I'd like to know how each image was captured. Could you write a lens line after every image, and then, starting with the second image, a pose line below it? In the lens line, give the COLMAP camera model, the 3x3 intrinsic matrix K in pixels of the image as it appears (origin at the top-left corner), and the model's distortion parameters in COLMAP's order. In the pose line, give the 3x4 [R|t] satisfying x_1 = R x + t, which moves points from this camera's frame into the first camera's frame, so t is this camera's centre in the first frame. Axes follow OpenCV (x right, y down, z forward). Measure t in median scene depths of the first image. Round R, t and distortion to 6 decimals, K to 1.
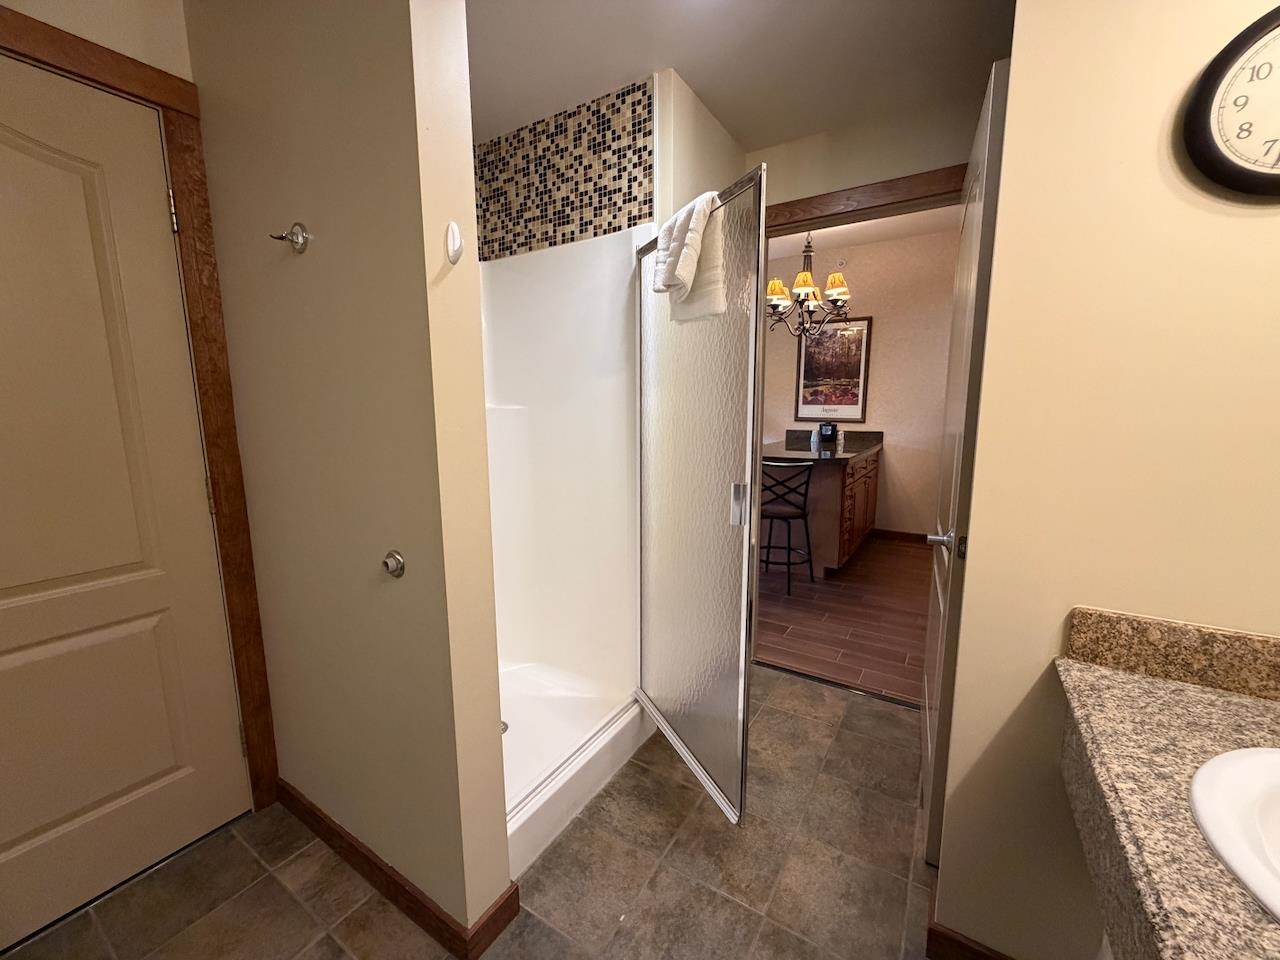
lens RADIAL K [[510.0, 0, 636.9], [0, 510.0, 477.6], [0, 0, 1]] dist [0.000668, -0.000064]
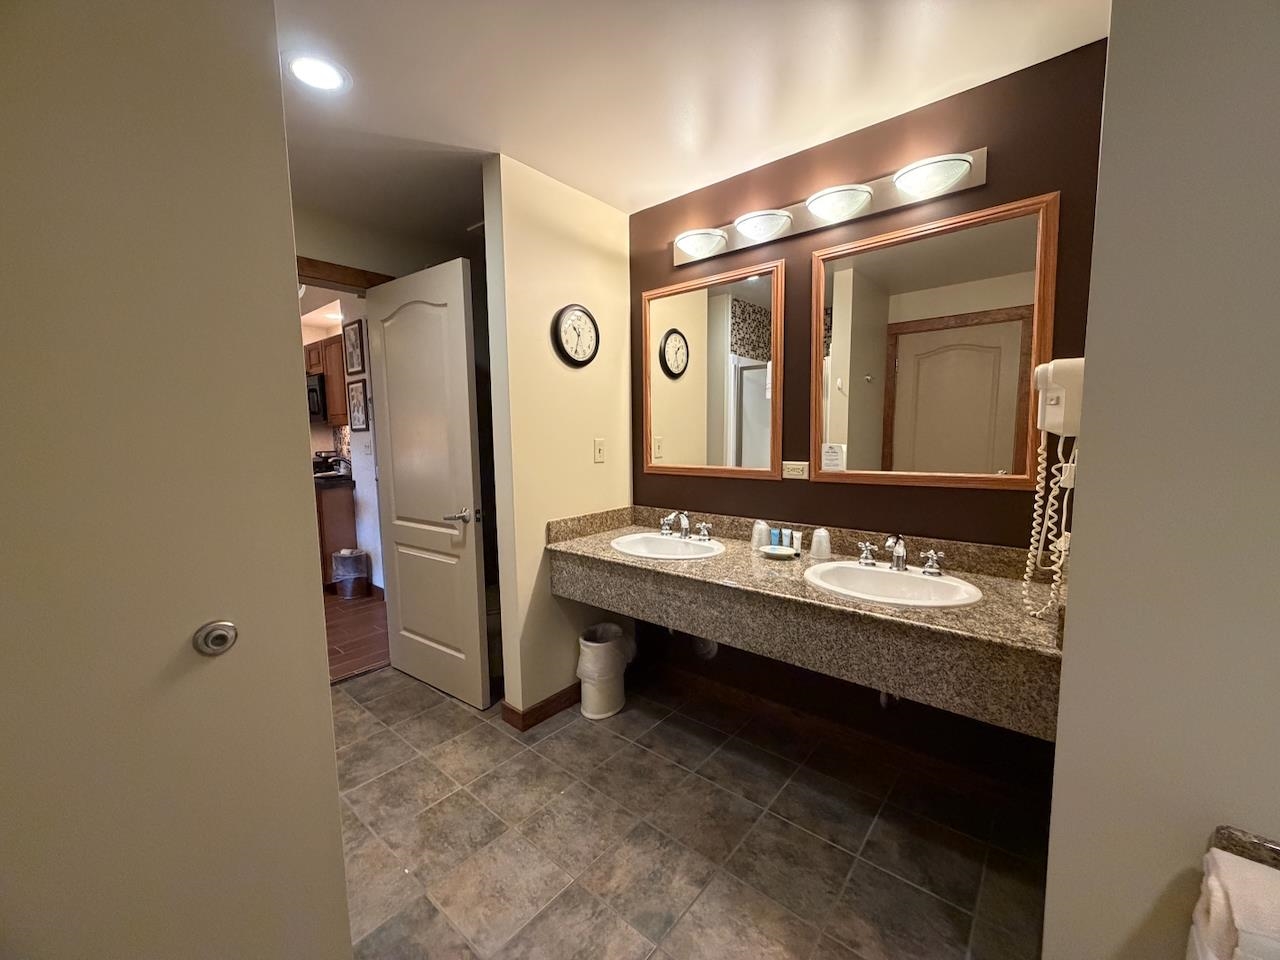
lens RADIAL K [[510.0, 0, 636.3], [0, 510.0, 478.4], [0, 0, 1]] dist [0.000668, -0.000064]
pose [[0.133231, -0.091090, 0.986890, -0.275277], [0.152460, 0.985799, 0.070407, -0.008689], [-0.979288, 0.141081, 0.145227, 0.048309]]
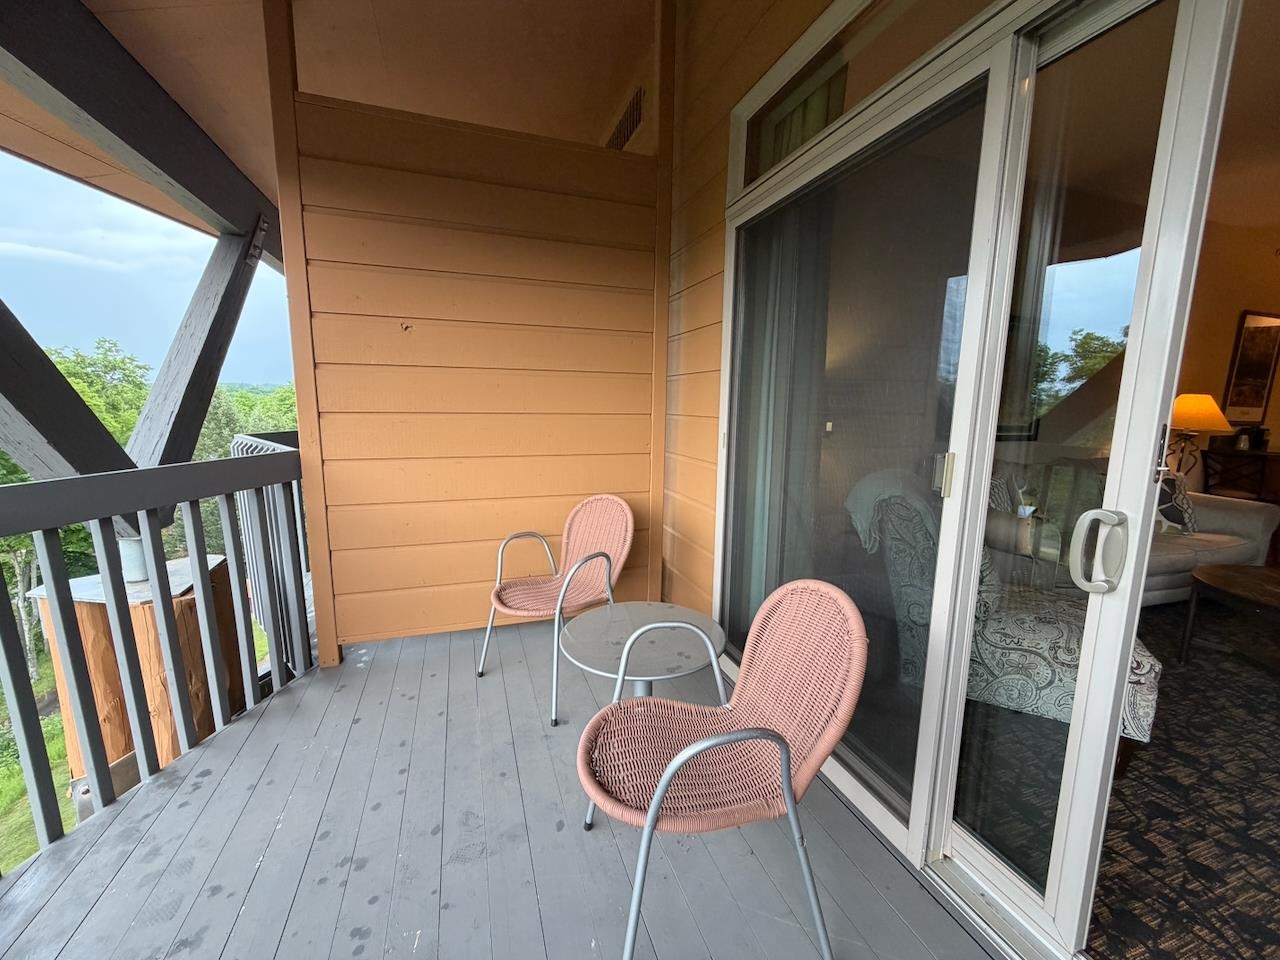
lens RADIAL K [[510.0, 0, 635.7], [0, 510.0, 480.5], [0, 0, 1]] dist [0.000668, -0.000064]
pose [[0.627313, -0.107320, 0.771337, -1.060549], [0.093171, 0.993688, 0.062482, -0.176066], [-0.773174, 0.032671, 0.633352, 1.314139]]
